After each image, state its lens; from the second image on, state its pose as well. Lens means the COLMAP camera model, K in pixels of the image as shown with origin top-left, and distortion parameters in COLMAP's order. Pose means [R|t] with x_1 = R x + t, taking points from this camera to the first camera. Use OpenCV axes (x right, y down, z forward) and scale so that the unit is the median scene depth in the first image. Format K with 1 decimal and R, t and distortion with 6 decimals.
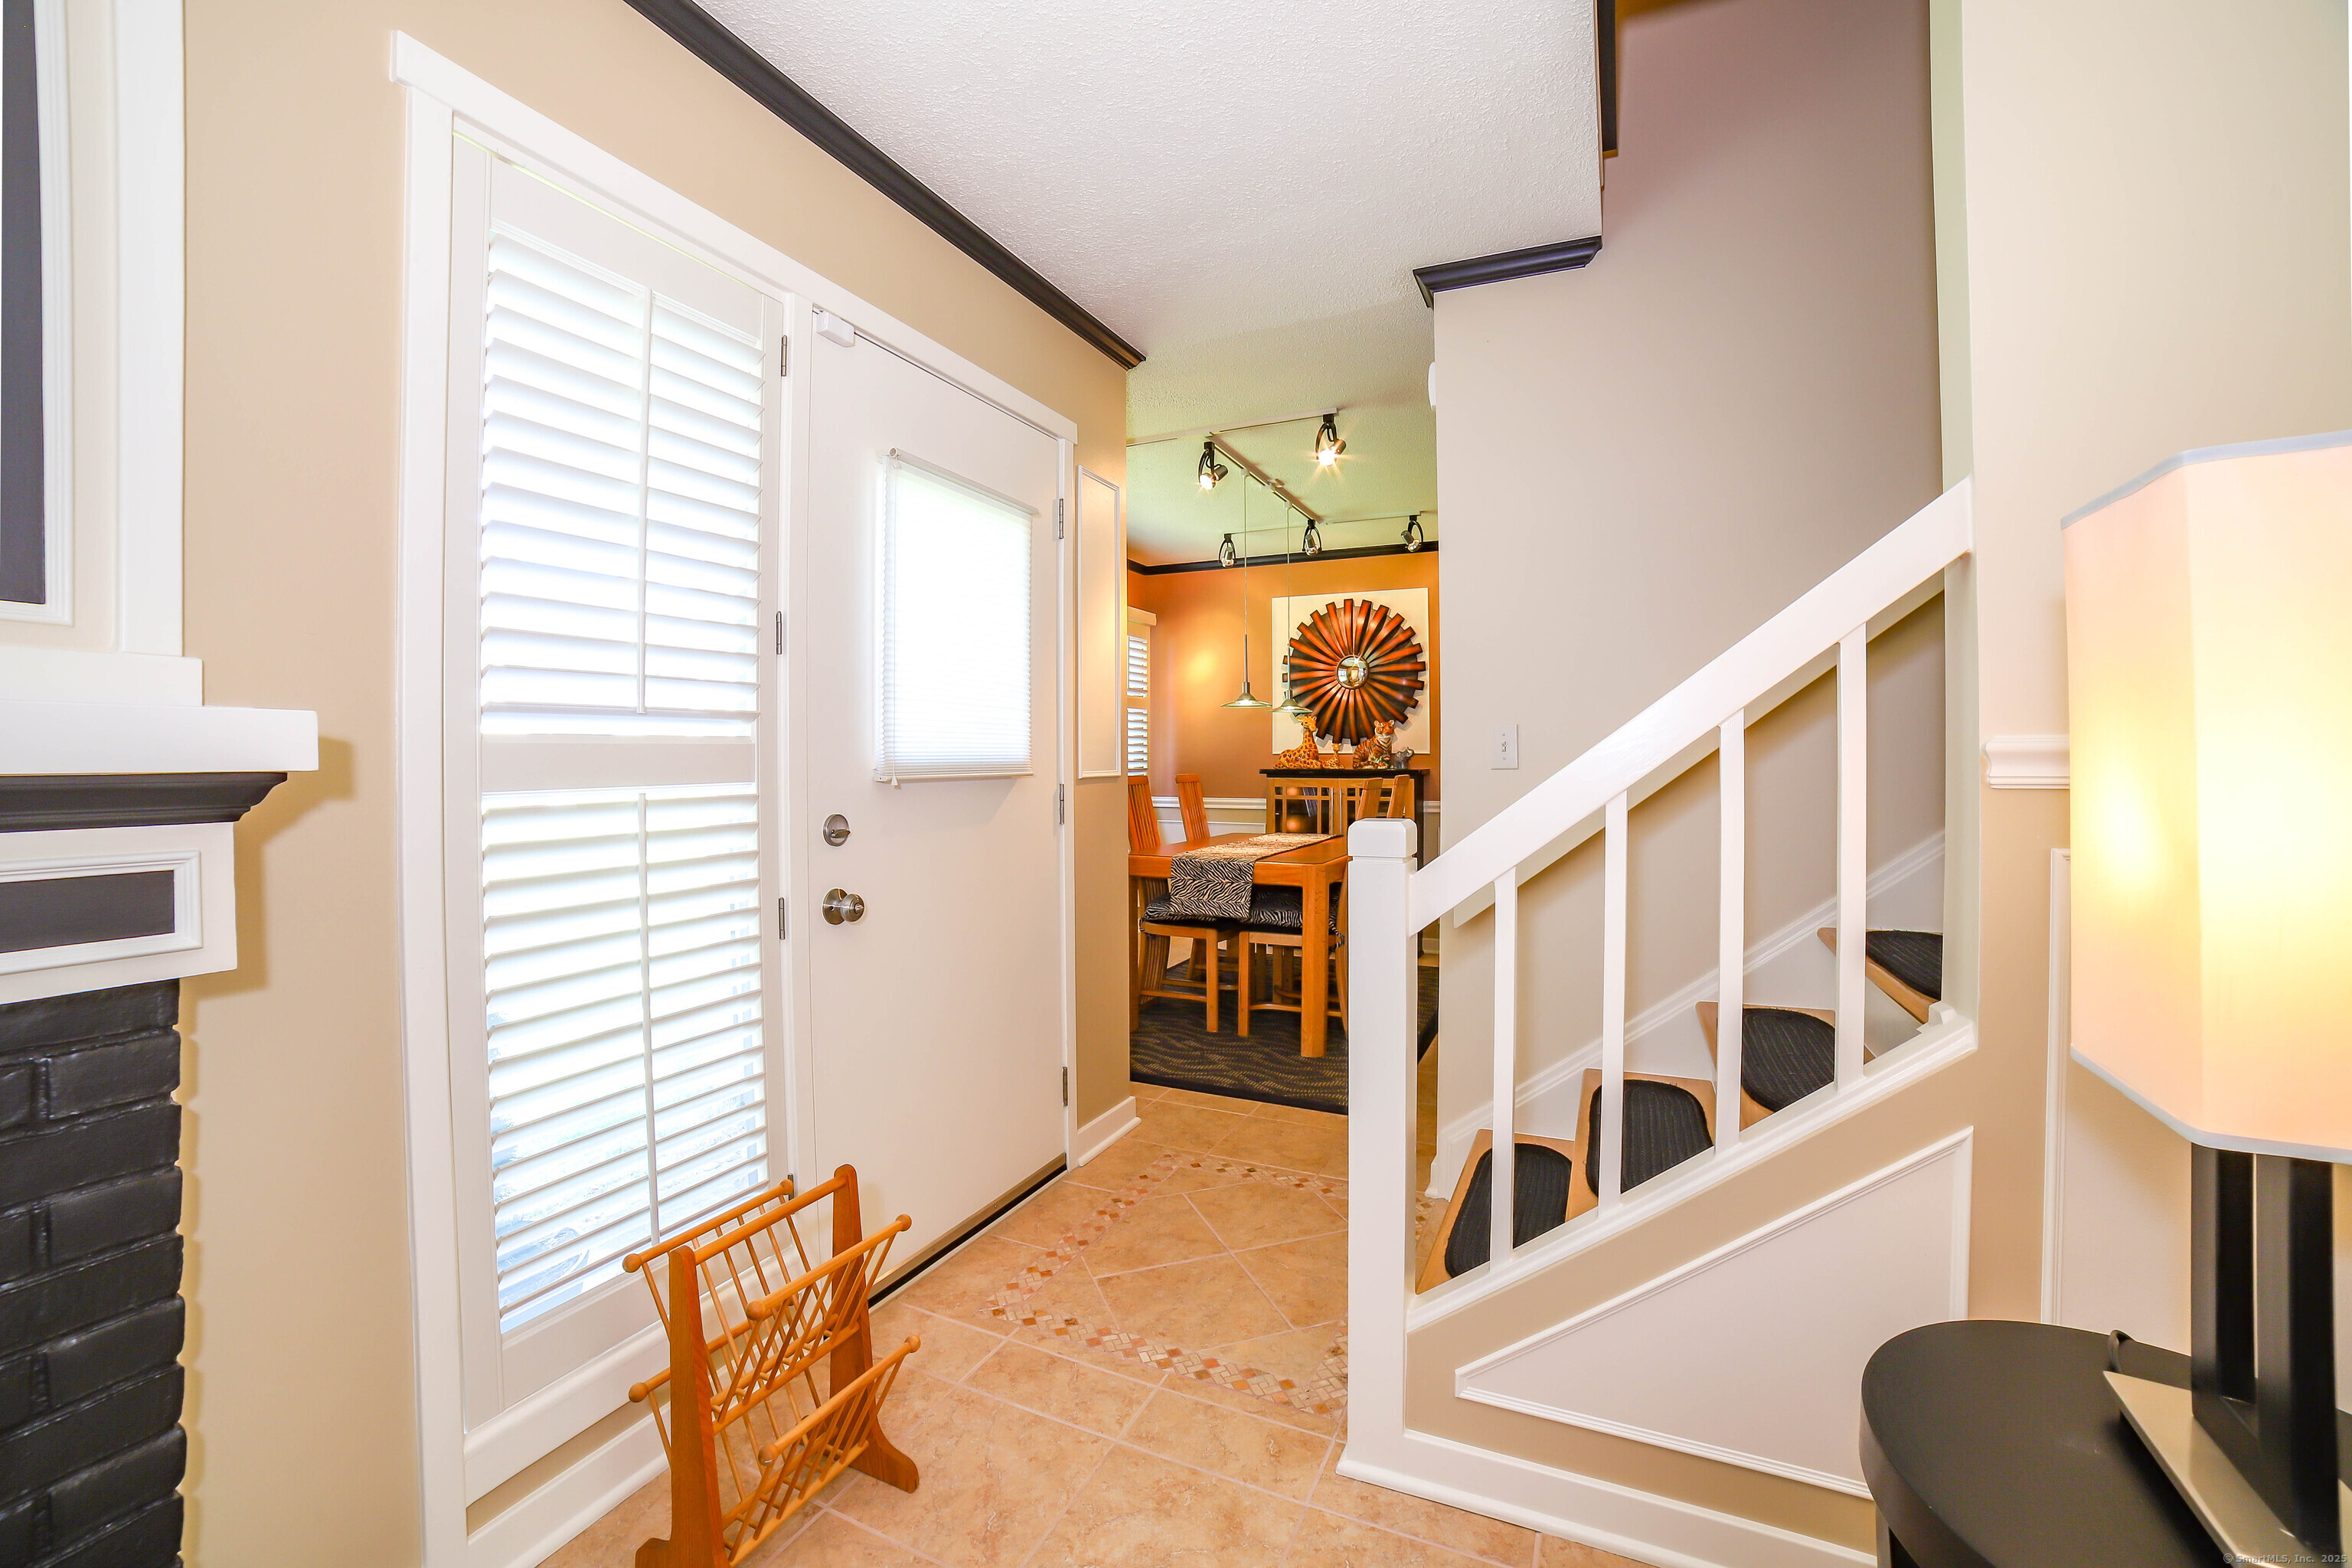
lens RADIAL K [[957.1, 0, 1168.8], [0, 957.1, 757.7], [0, 0, 1]] dist [-0.100962, 0.035134]
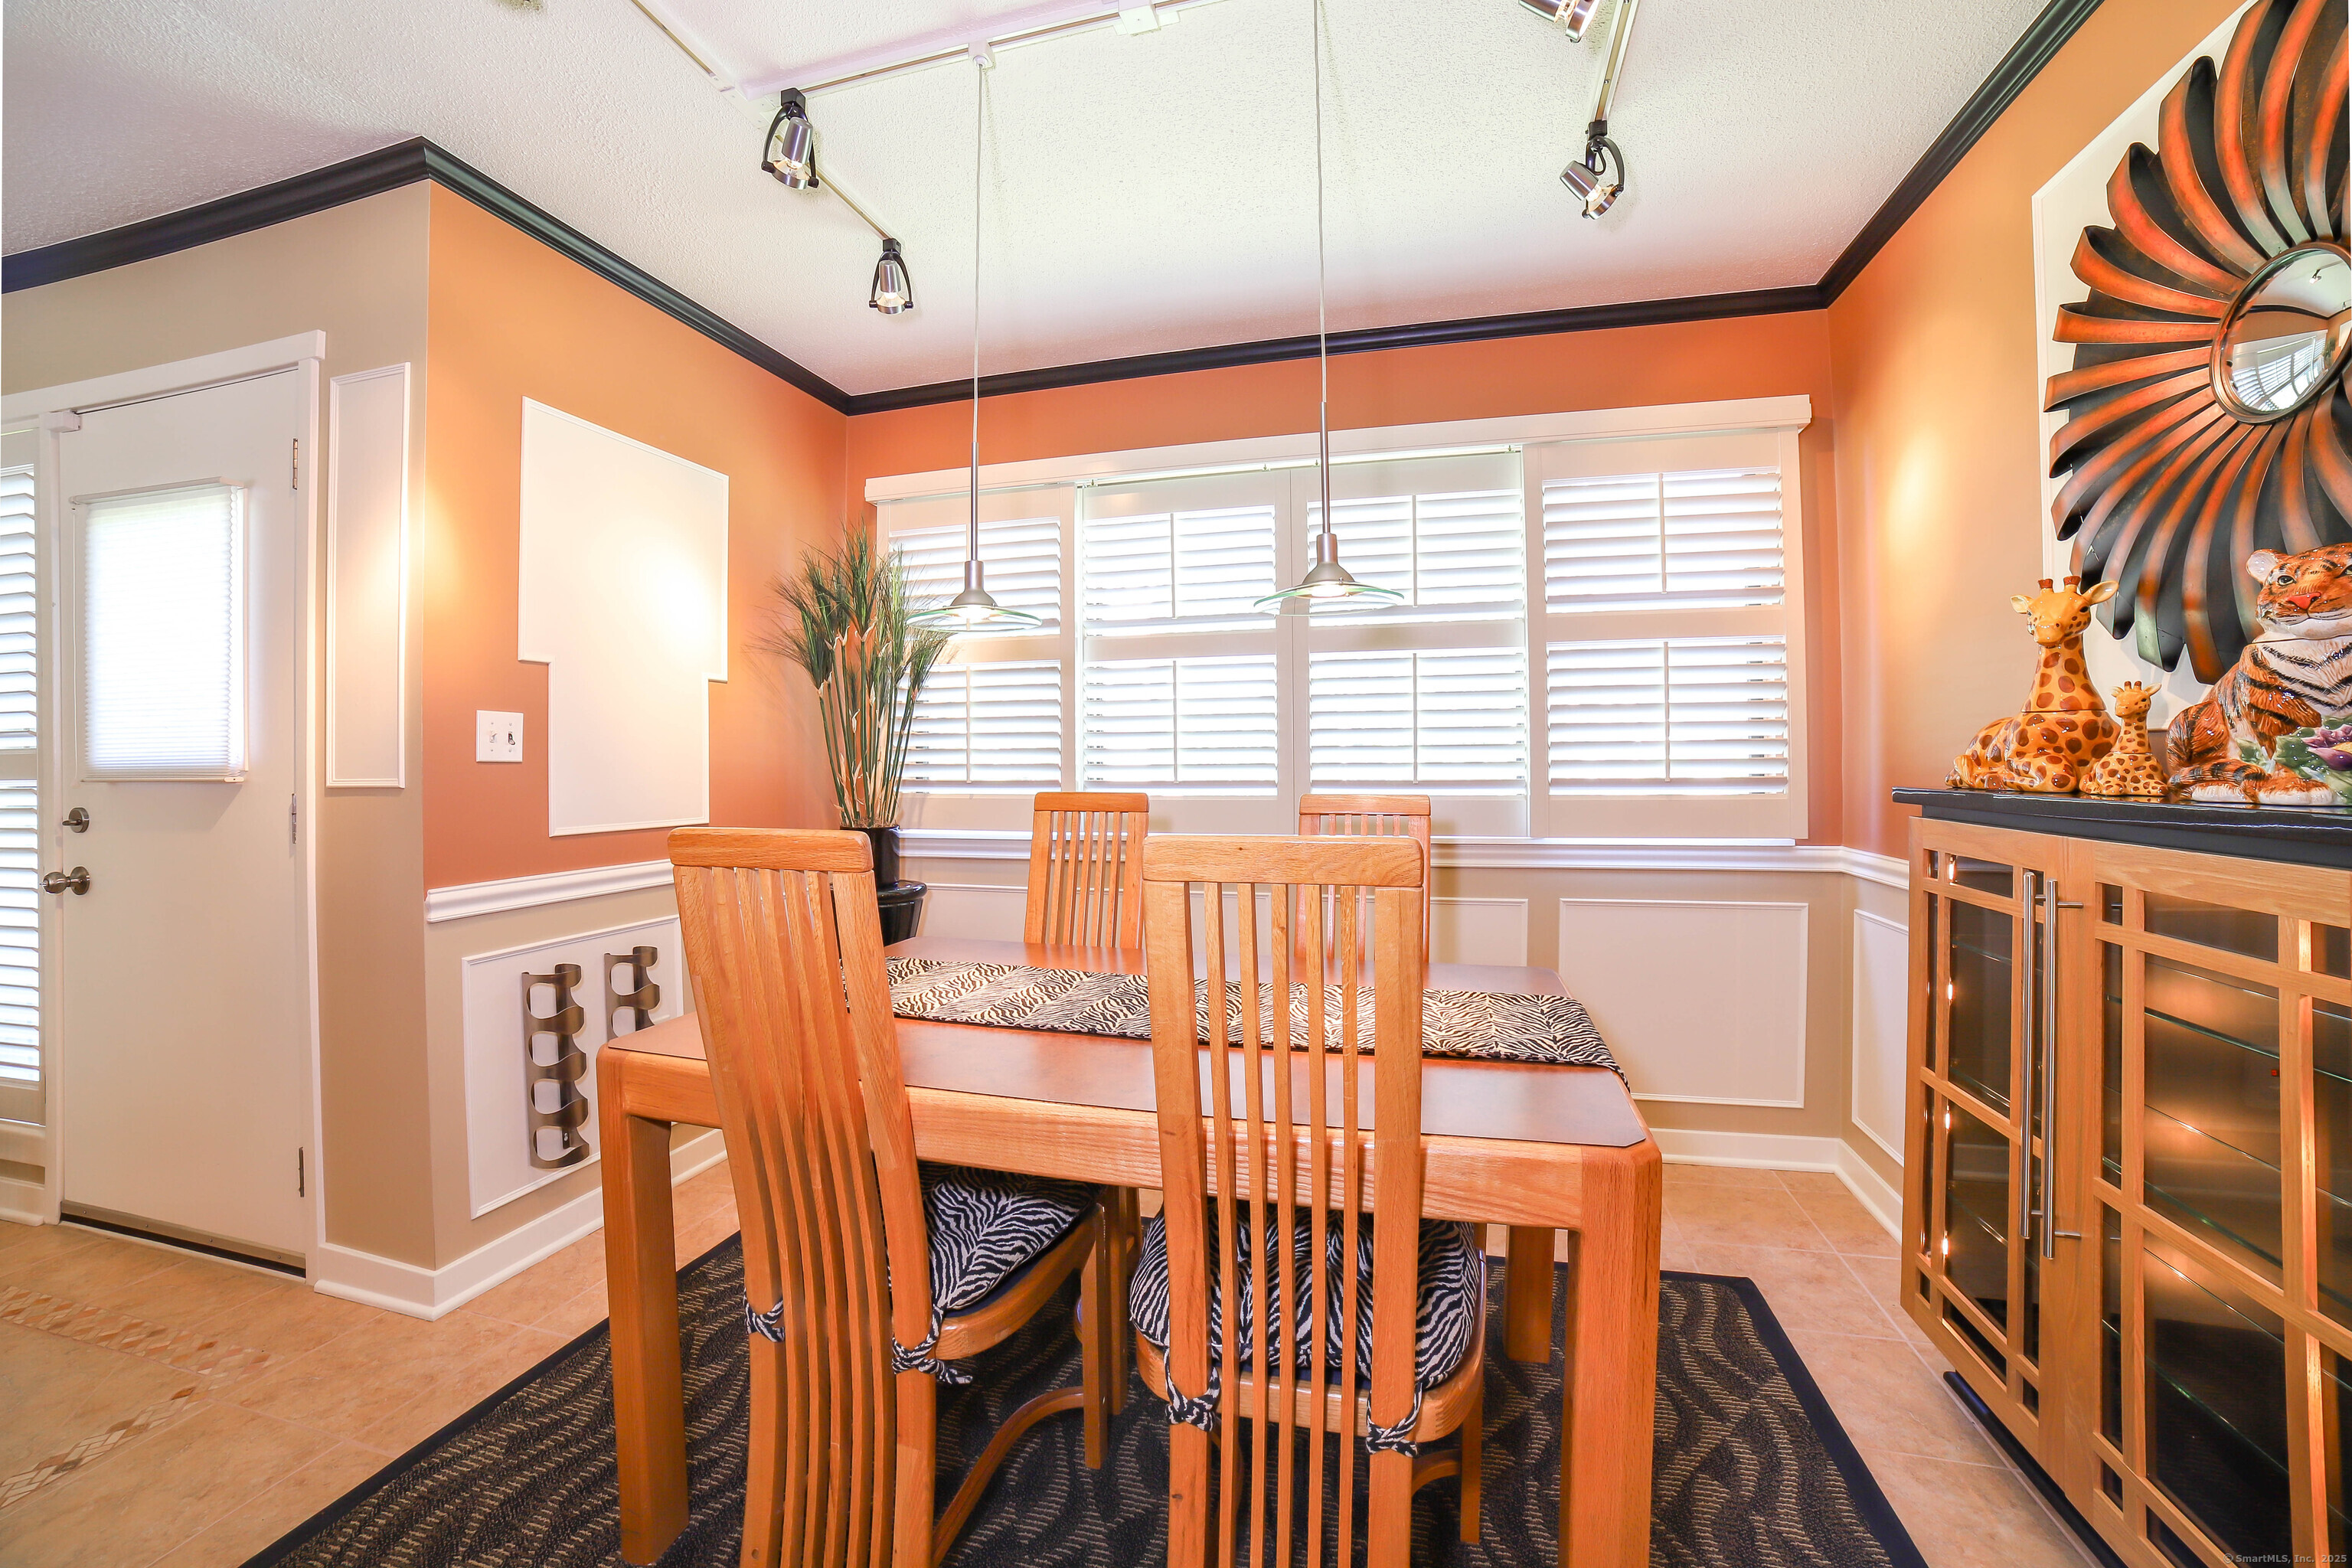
lens RADIAL K [[957.1, 0, 1168.8], [0, 957.1, 757.7], [0, 0, 1]] dist [-0.100962, 0.035134]
pose [[0.165639, -0.003575, -0.986180, 0.350645], [0.005610, 0.999981, -0.002682, 0.001842], [0.986171, -0.005088, 0.165655, 0.741270]]
